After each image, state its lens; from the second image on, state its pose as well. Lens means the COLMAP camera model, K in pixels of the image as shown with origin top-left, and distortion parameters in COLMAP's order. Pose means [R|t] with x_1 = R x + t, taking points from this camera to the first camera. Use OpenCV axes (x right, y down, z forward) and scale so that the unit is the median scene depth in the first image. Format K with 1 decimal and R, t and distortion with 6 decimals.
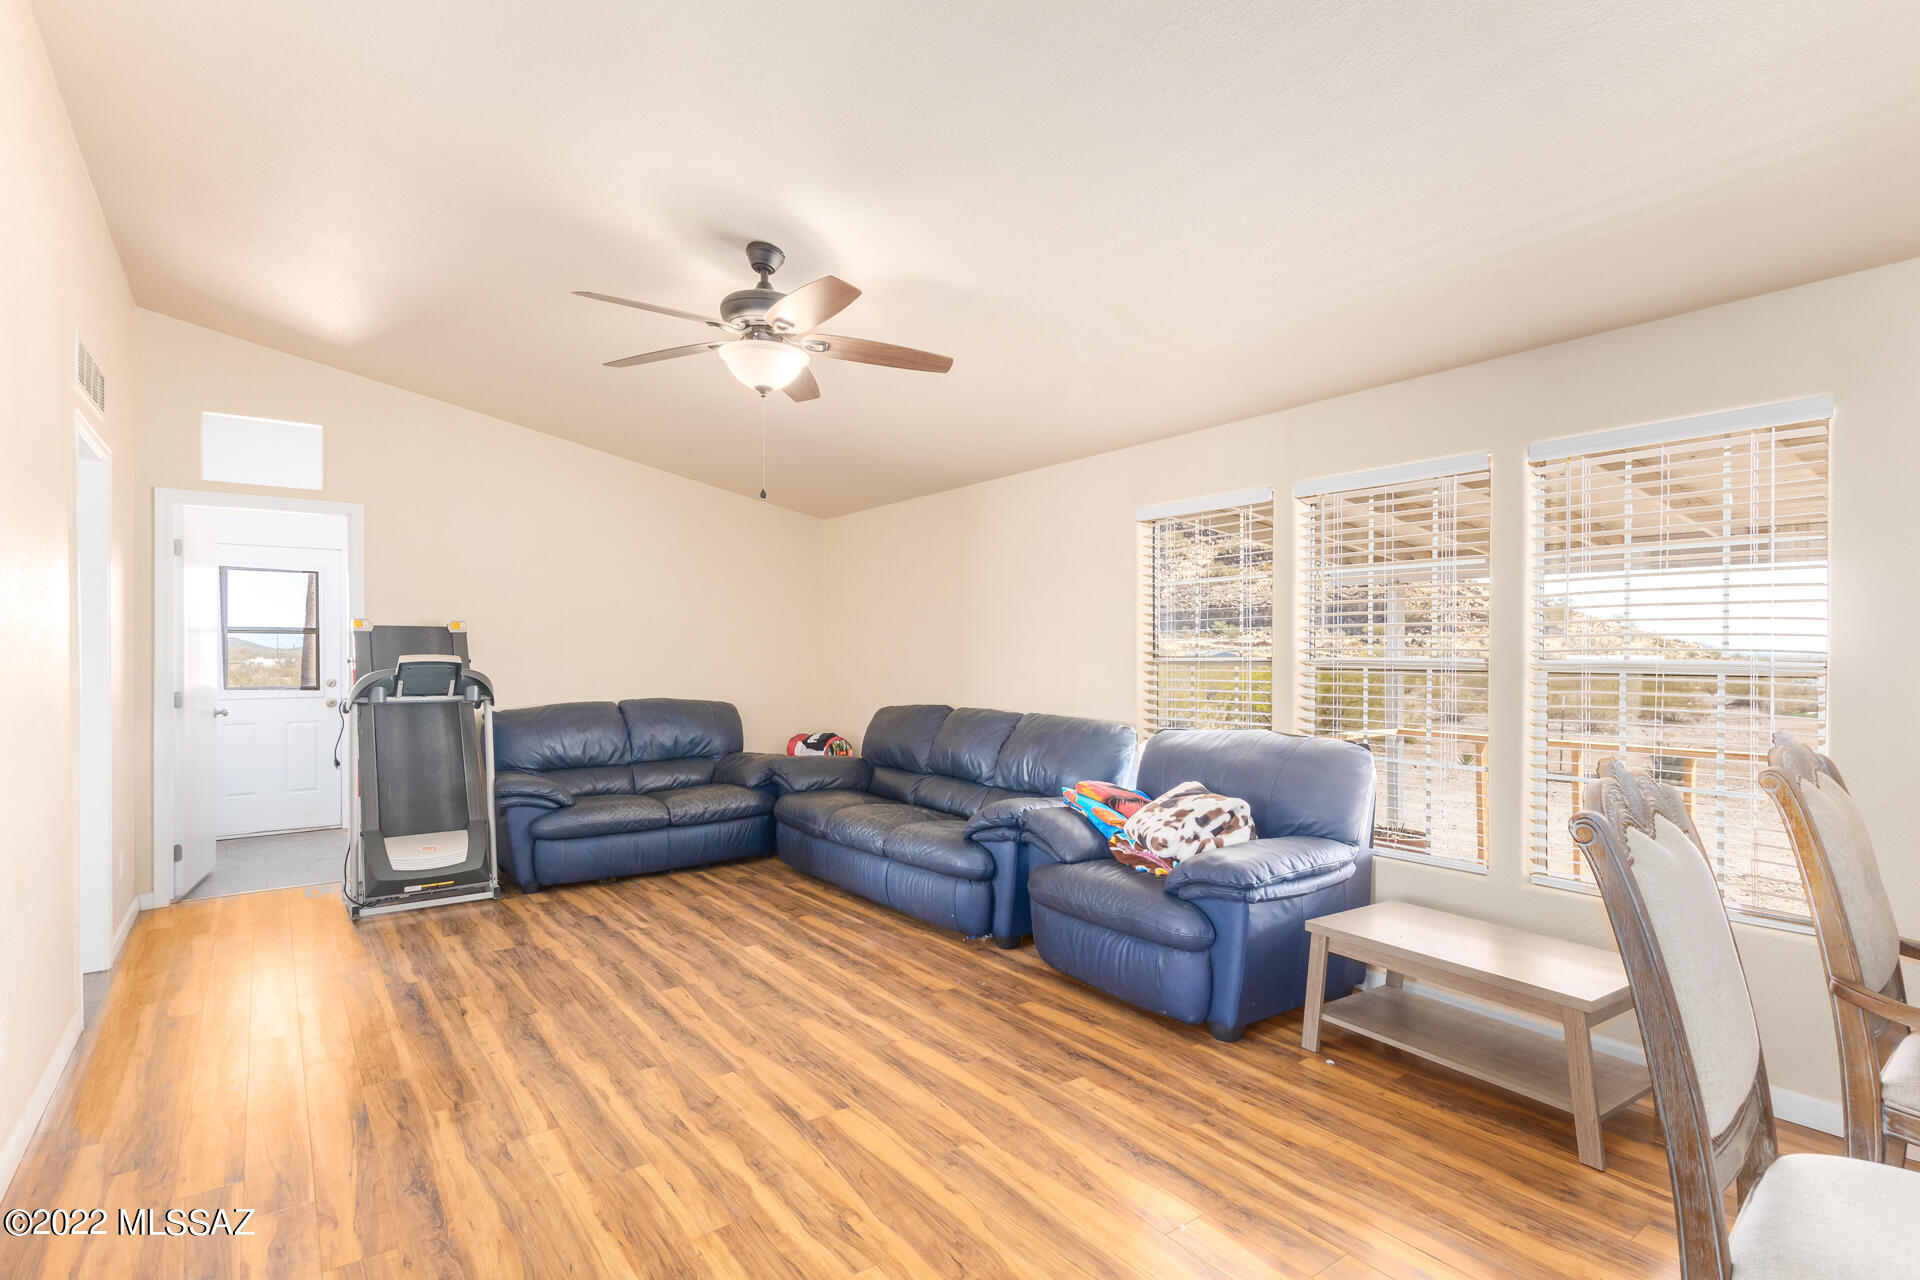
lens RADIAL K [[947.1, 0, 945.1], [0, 947.1, 653.5], [0, 0, 1]] dist [0.015021, -0.000443]
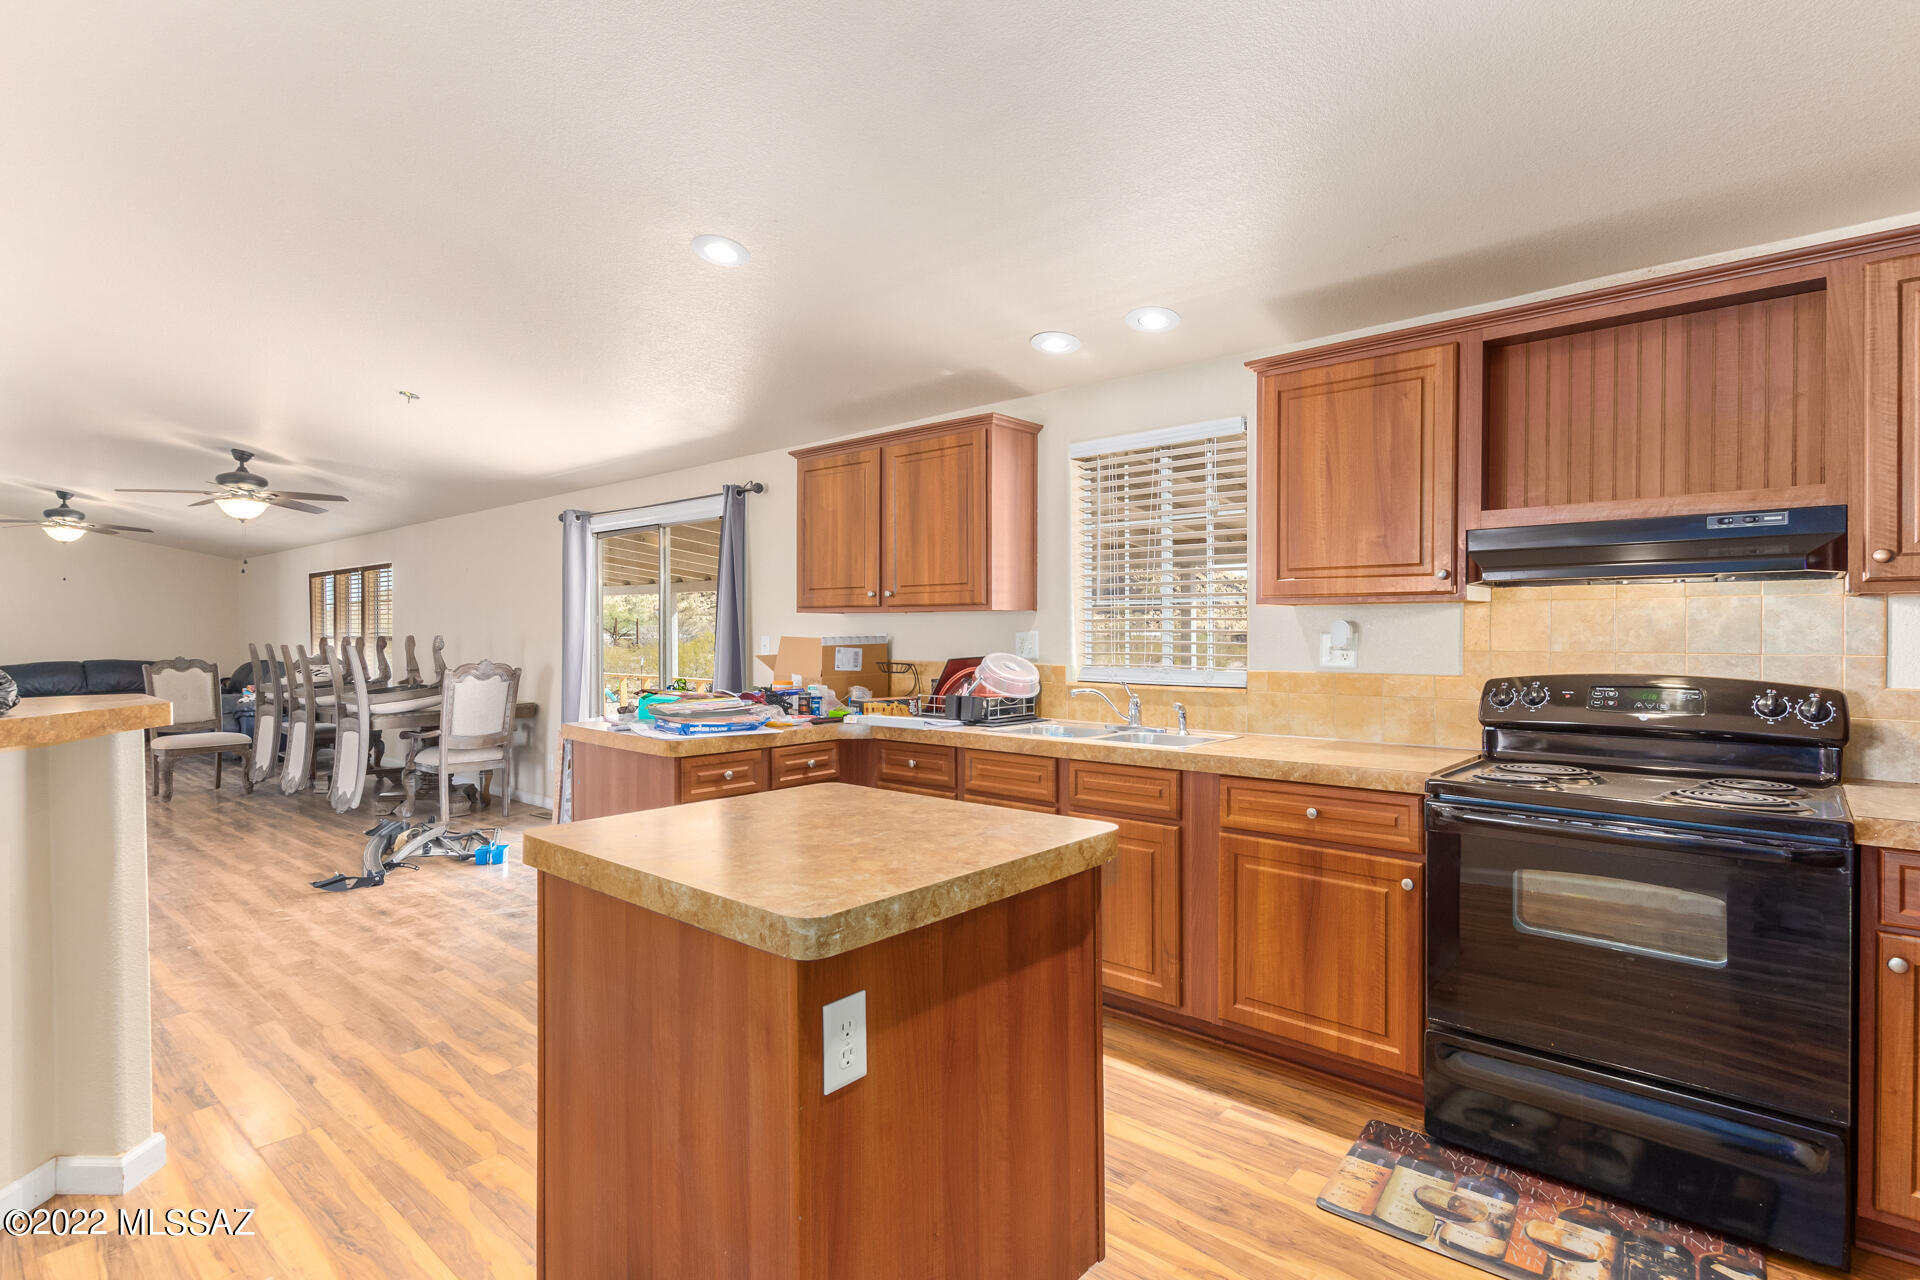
lens RADIAL K [[941.1, 0, 983.2], [0, 941.1, 636.5], [0, 0, 1]] dist [0.008908, -0.000667]
pose [[0.972095, -0.005695, 0.234520, 1.274502], [0.003745, 0.999955, 0.008762, -0.011279], [-0.234559, -0.007640, 0.972072, -1.688448]]
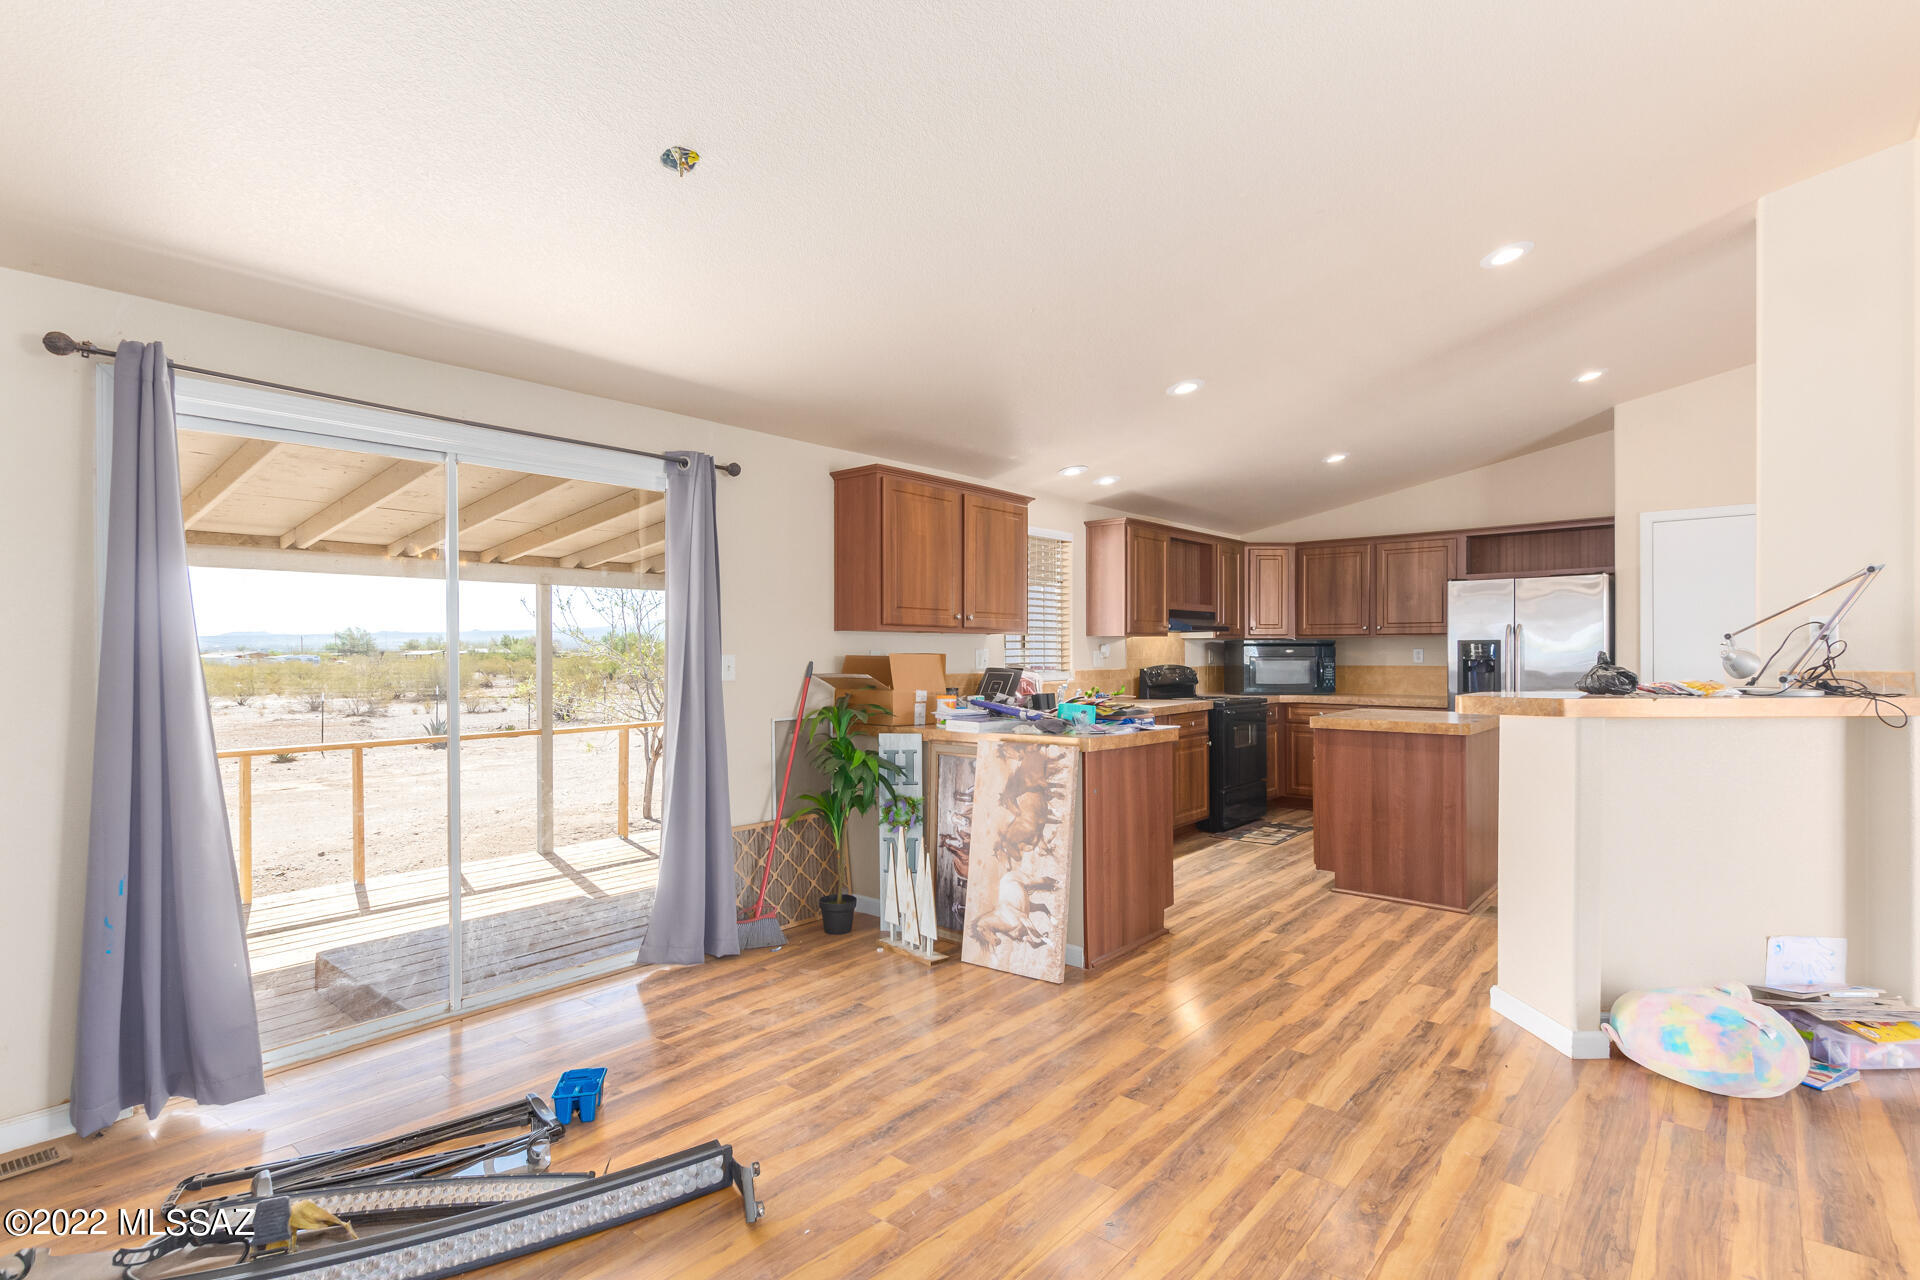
lens RADIAL K [[947.1, 0, 945.1], [0, 947.1, 653.5], [0, 0, 1]] dist [0.015021, -0.000443]
pose [[-0.238558, 0.000023, 0.971128, 0.327590], [0.003771, 0.999992, 0.000902, -0.003914], [-0.971121, 0.003877, -0.238556, -0.481953]]
